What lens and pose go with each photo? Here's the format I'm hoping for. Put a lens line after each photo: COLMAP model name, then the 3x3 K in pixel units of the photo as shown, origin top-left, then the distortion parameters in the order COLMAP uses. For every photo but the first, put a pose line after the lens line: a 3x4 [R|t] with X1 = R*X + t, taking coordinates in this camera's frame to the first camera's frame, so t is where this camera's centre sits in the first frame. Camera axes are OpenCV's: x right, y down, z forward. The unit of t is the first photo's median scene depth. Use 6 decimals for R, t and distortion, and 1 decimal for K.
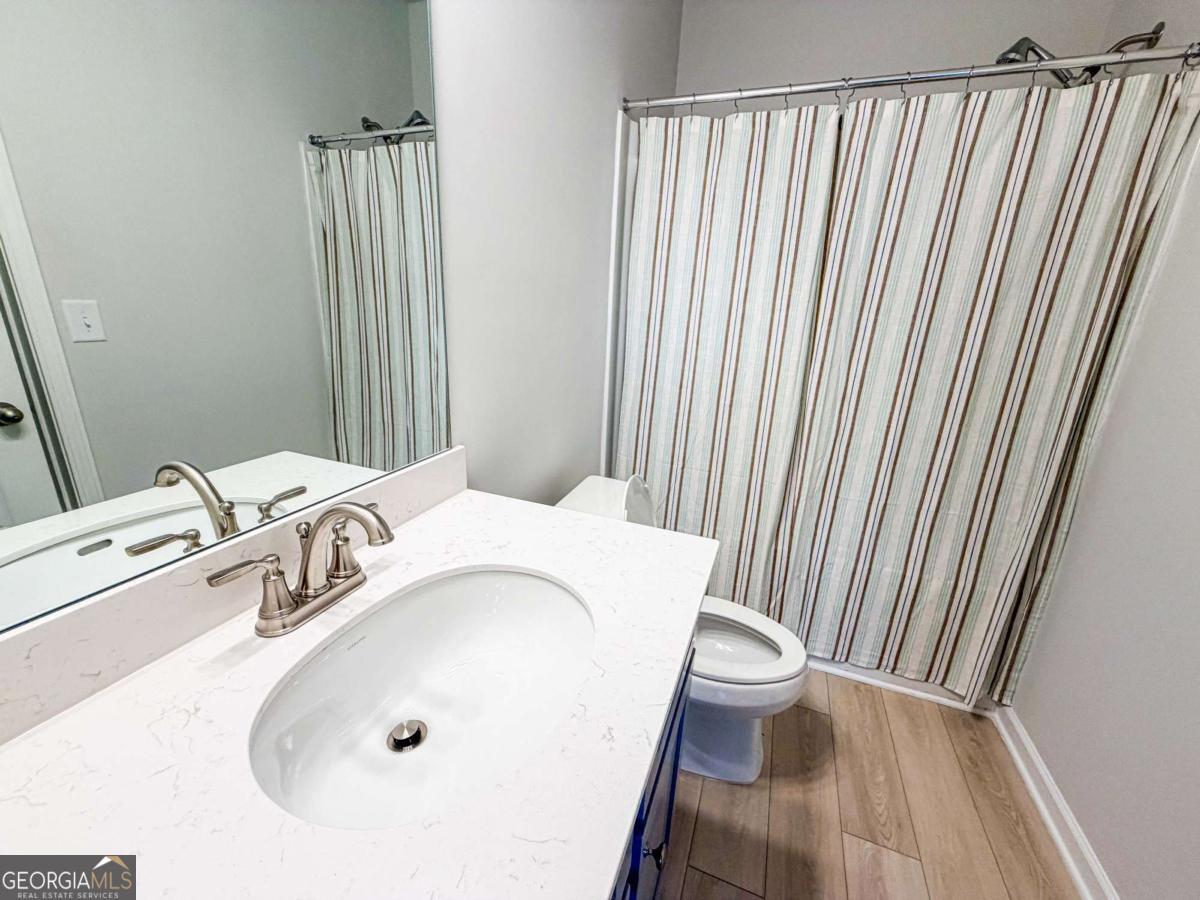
lens RADIAL K [[485.8, 0, 594.3], [0, 485.8, 450.6], [0, 0, 1]] dist [-0.000044, 0.000604]
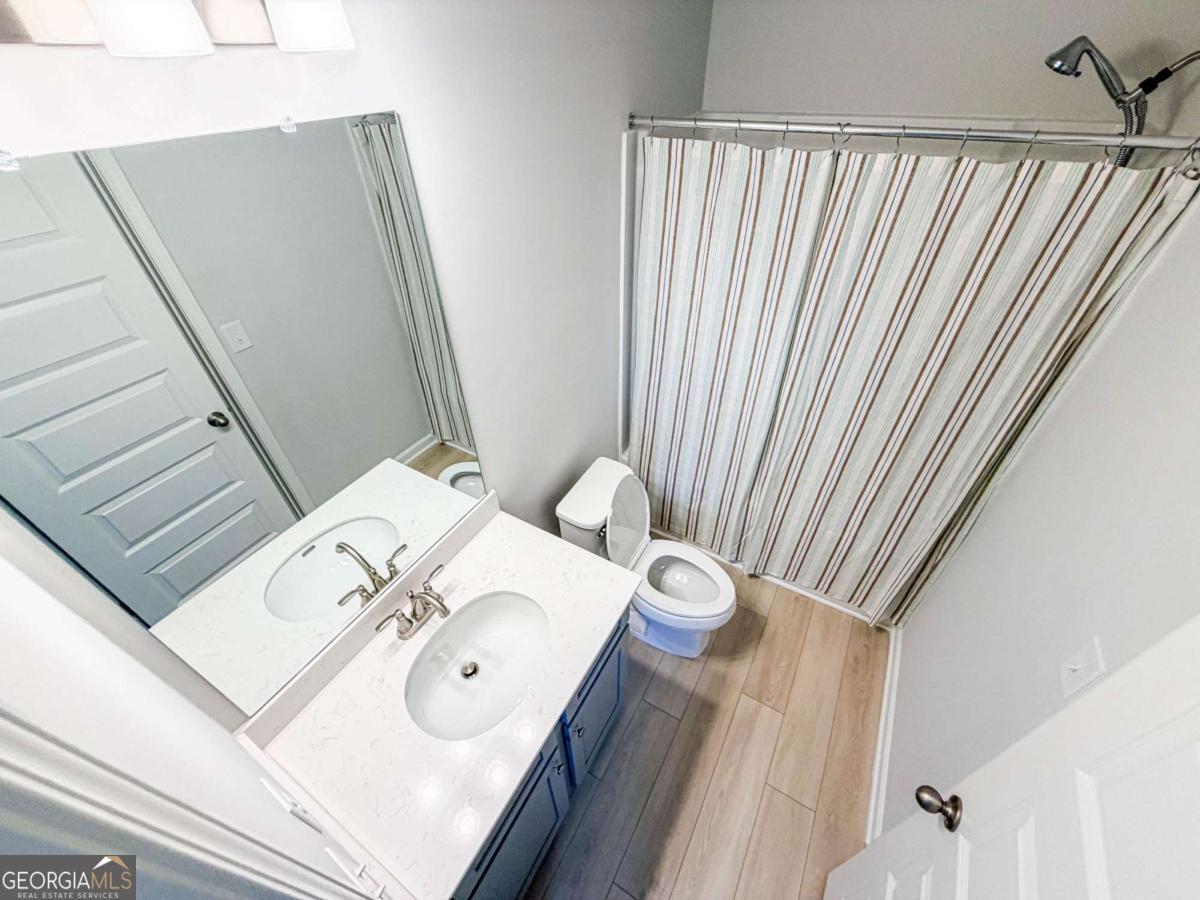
lens RADIAL K [[485.8, 0, 593.2], [0, 485.8, 452.1], [0, 0, 1]] dist [-0.000044, 0.000604]
pose [[0.985036, 0.052182, -0.164258, 0.200417], [0.016029, 0.921194, 0.388773, -0.499896], [0.171601, -0.385588, 0.906573, -0.212412]]
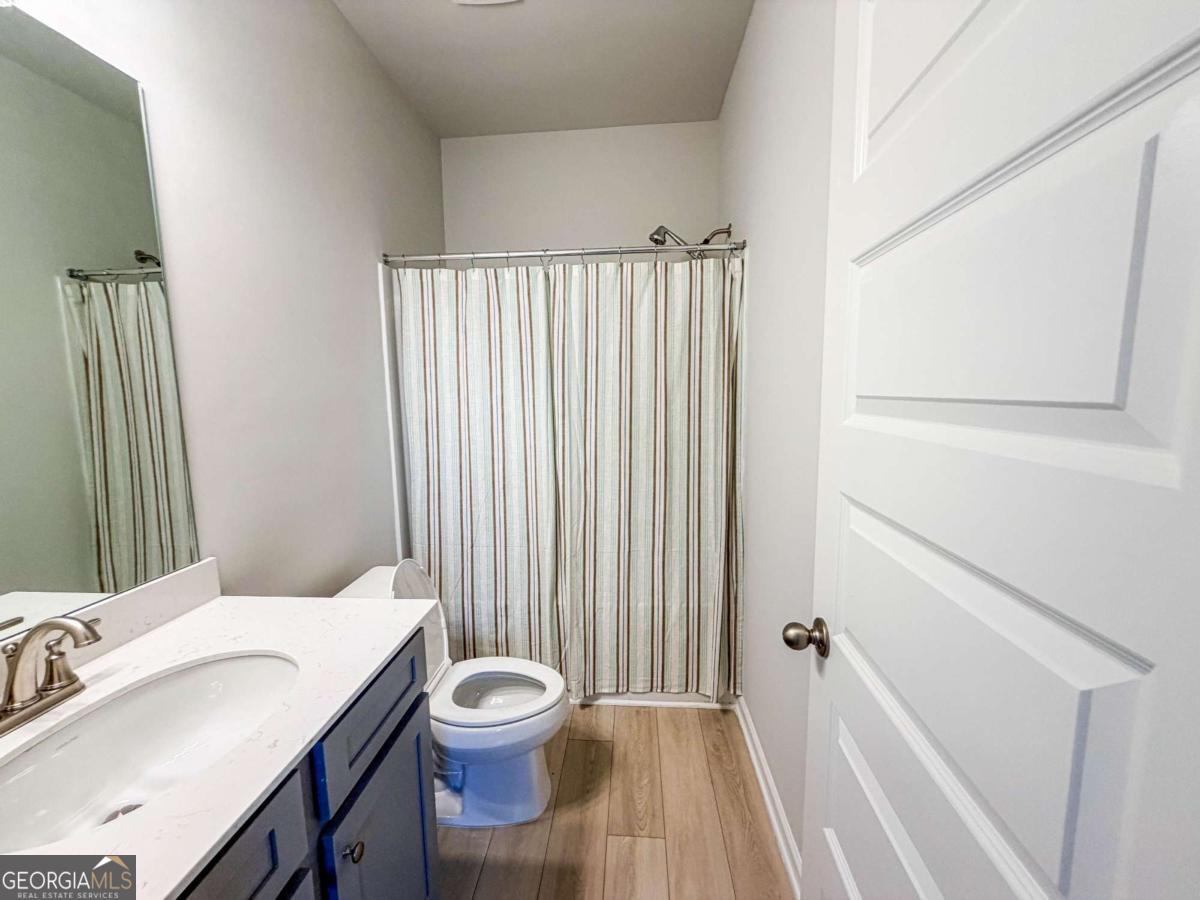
lens RADIAL K [[485.8, 0, 598.8], [0, 485.8, 447.6], [0, 0, 1]] dist [-0.000044, 0.000604]
pose [[0.954112, -0.093468, 0.284490, 0.197785], [0.140960, 0.978385, -0.151304, 0.026653], [-0.264198, 0.184462, 0.946664, -0.243998]]
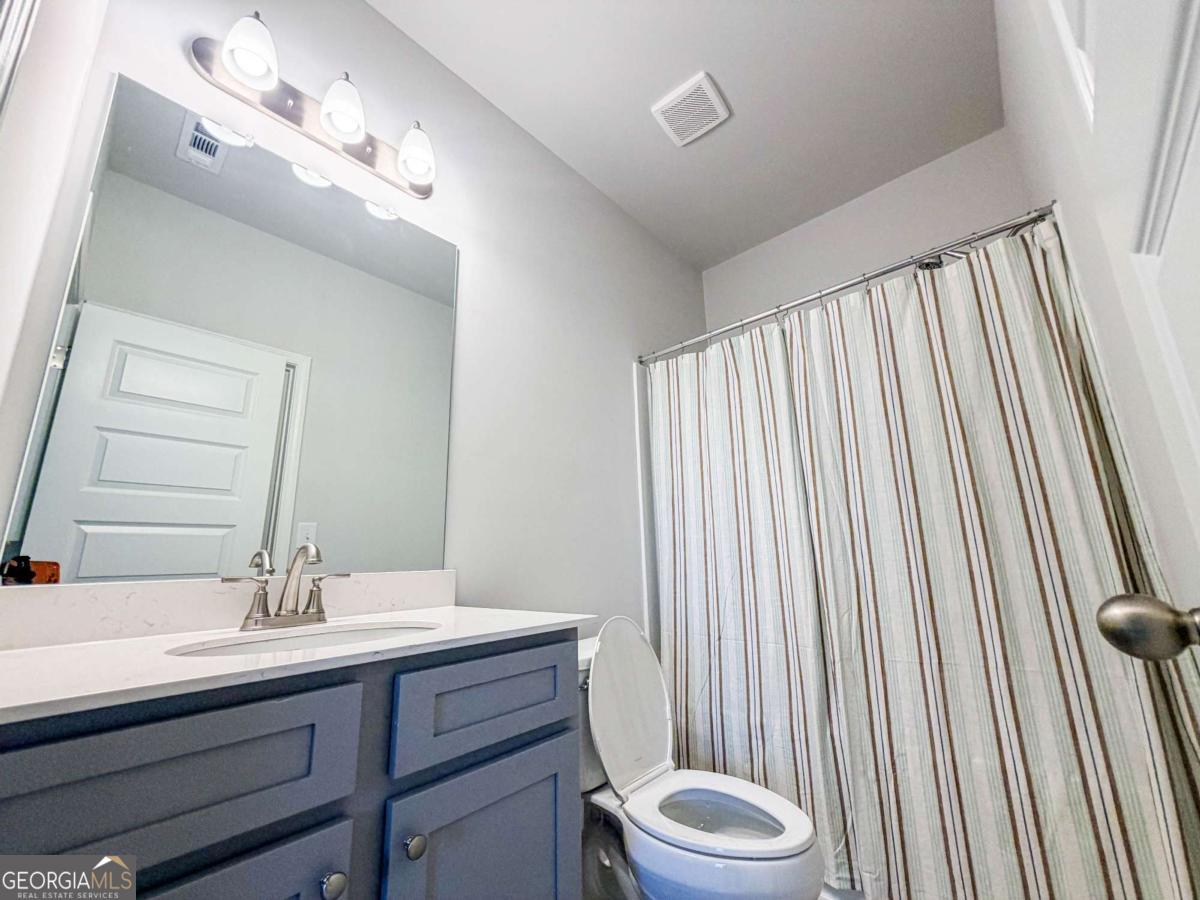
lens RADIAL K [[485.8, 0, 600.5], [0, 485.8, 447.9], [0, 0, 1]] dist [-0.000044, 0.000604]
pose [[0.932254, -0.150963, -0.328806, 0.407775], [-0.038414, 0.862356, -0.504843, 0.247907], [0.359761, 0.483272, 0.798135, -0.054724]]
